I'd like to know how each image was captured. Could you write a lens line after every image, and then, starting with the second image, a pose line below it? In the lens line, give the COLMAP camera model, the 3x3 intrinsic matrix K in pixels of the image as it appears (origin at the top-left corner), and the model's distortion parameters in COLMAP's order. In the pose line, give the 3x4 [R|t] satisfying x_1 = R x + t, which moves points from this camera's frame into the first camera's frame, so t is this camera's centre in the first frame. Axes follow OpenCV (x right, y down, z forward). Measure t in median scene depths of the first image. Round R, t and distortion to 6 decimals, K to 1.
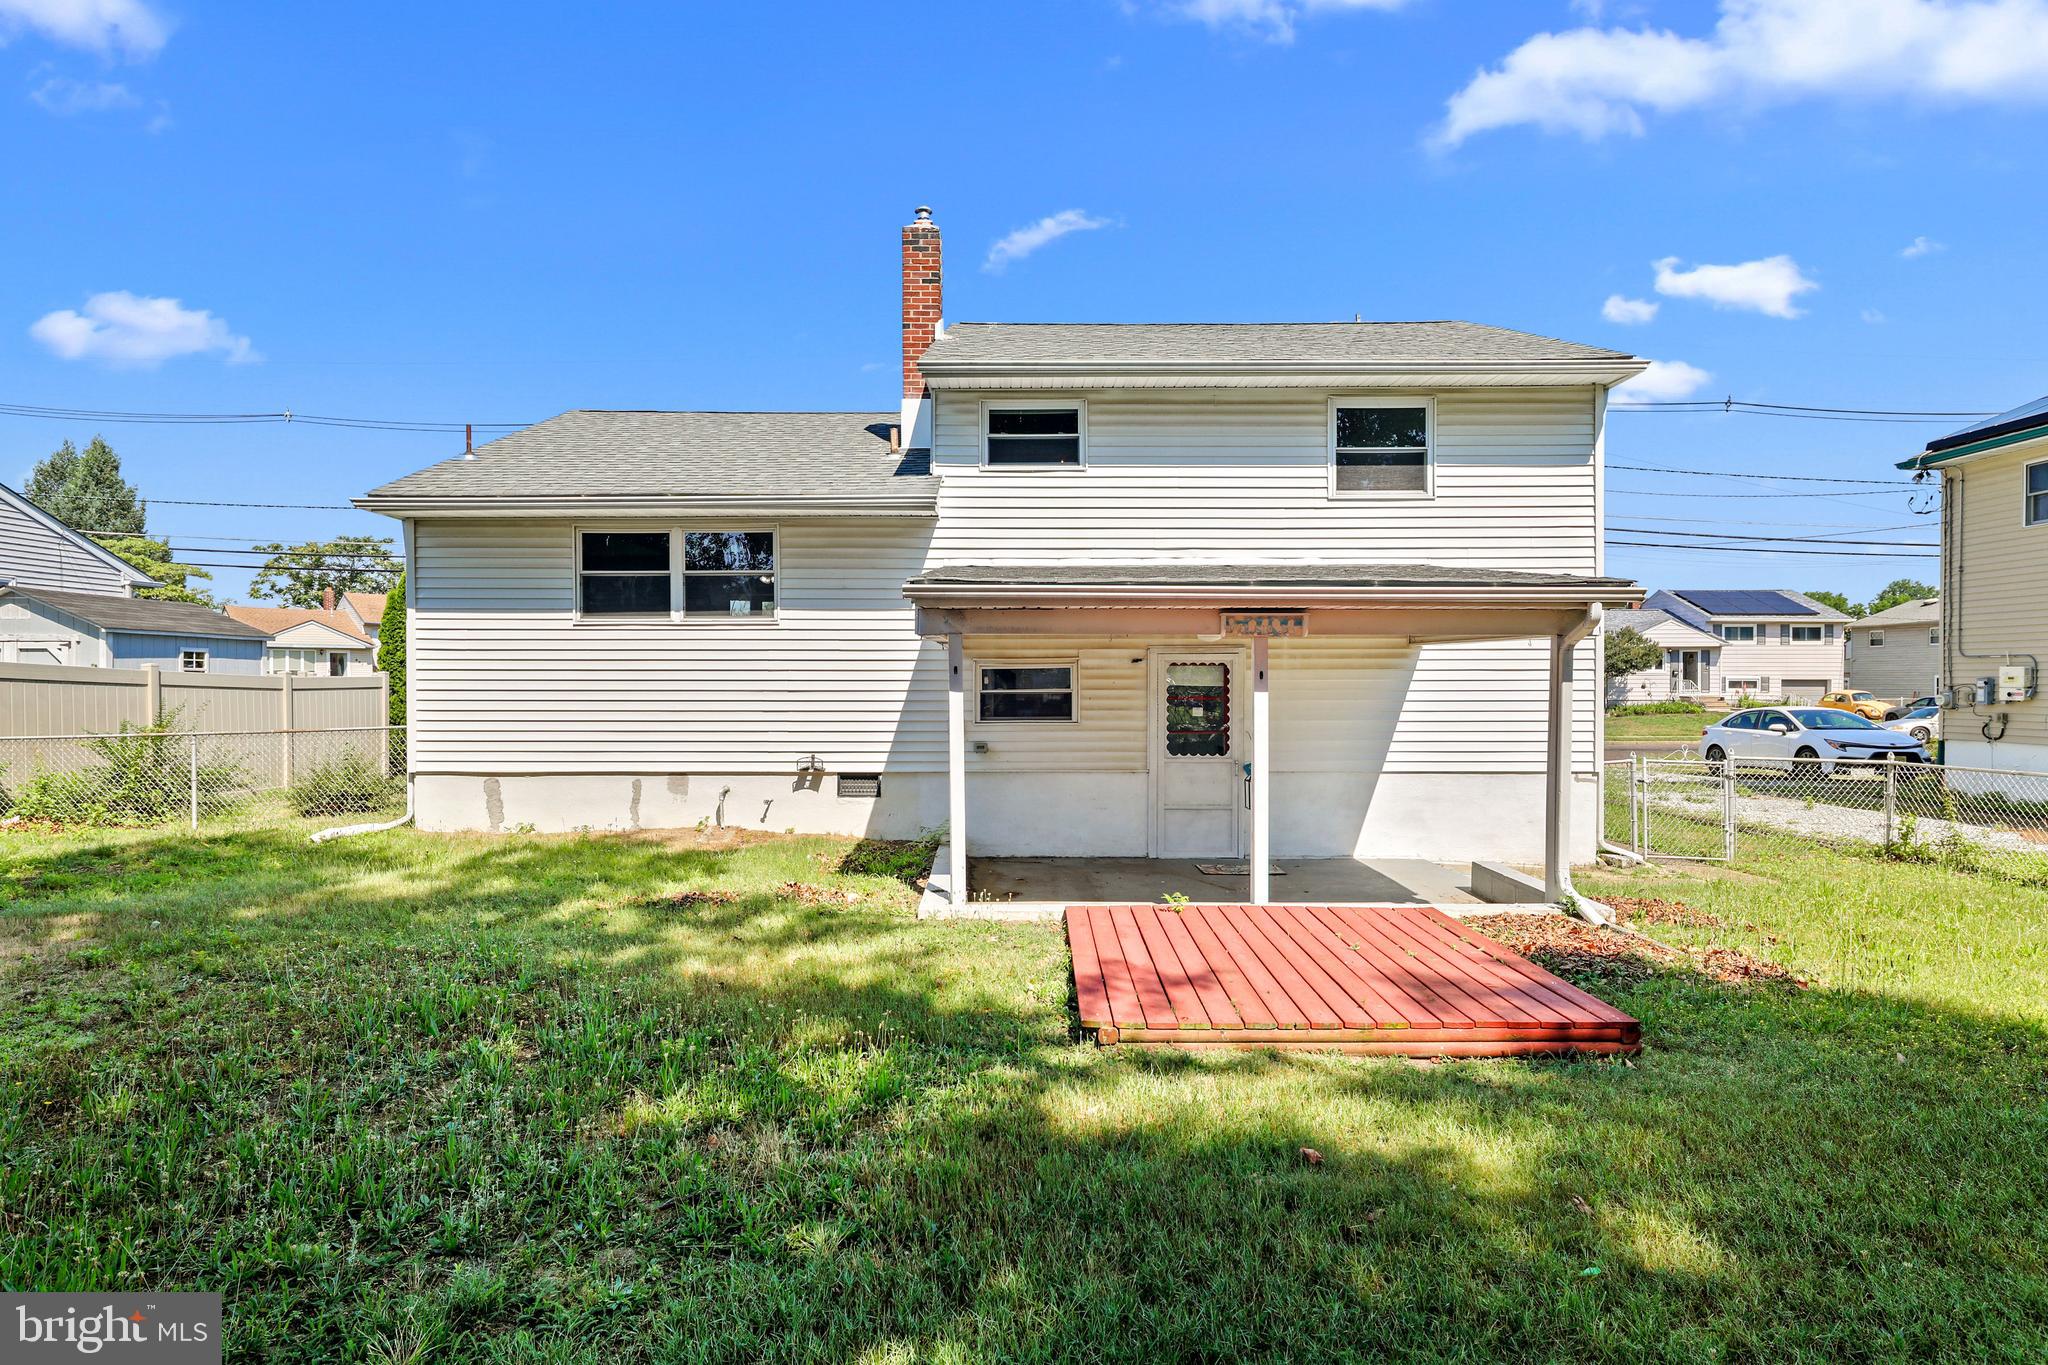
lens RADIAL K [[1138.5, 0, 1025.0], [0, 1138.5, 687.4], [0, 0, 1]] dist [-0.026670, -0.000086]
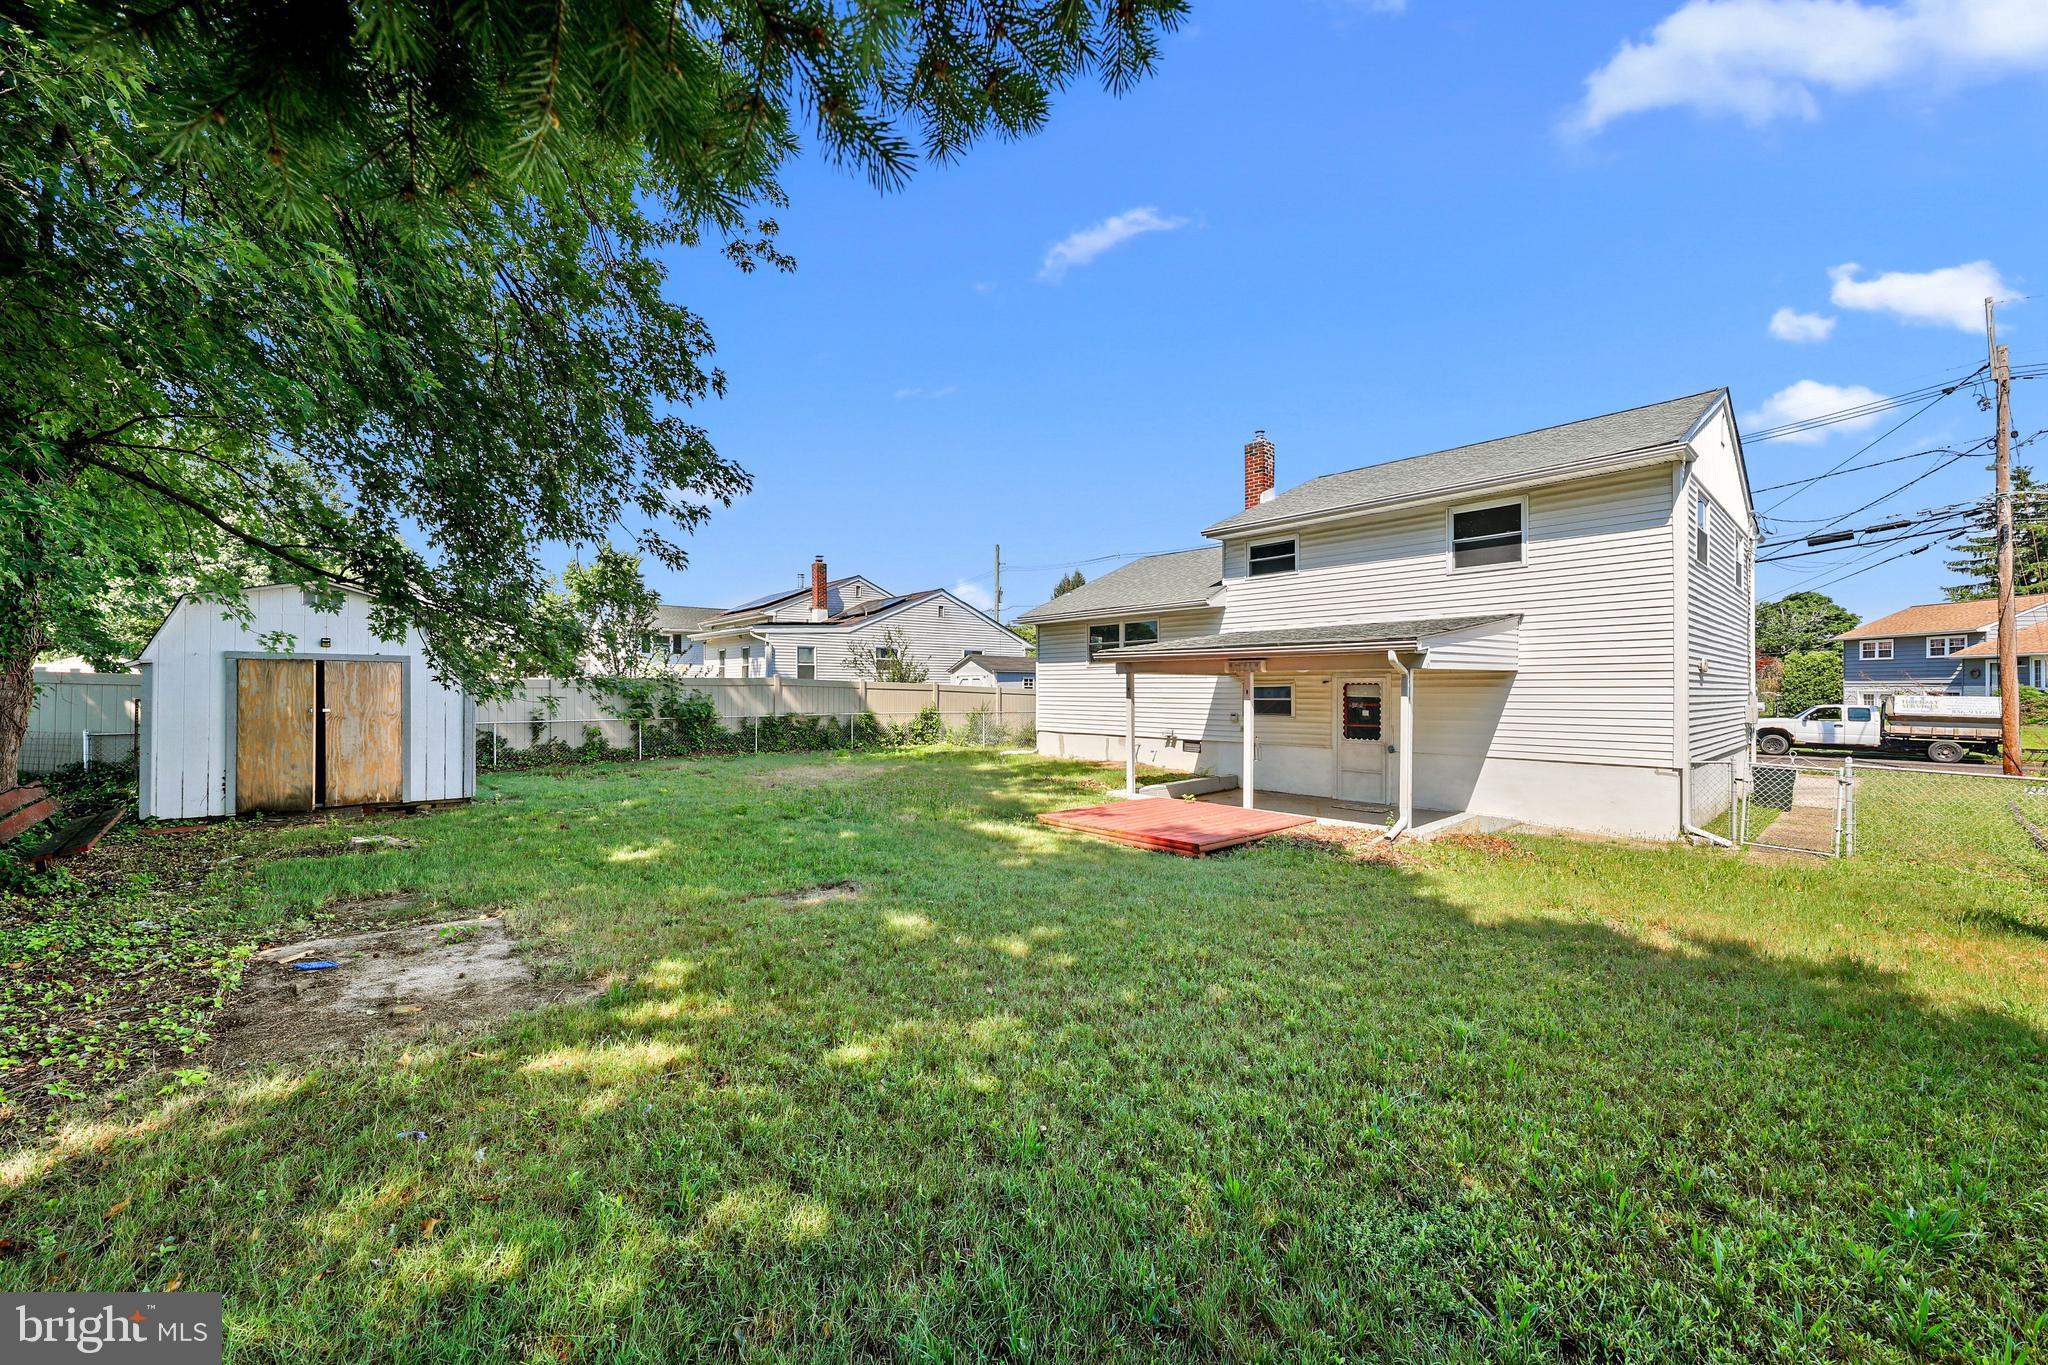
lens RADIAL K [[823.4, 0, 1025.1], [0, 823.4, 683.8], [0, 0, 1]] dist [-0.000434, -0.000101]
pose [[0.654075, -0.004394, -0.756417, 0.735638], [-0.009748, 0.999851, -0.014238, 0.001348], [0.756367, 0.016687, 0.653935, -0.148823]]
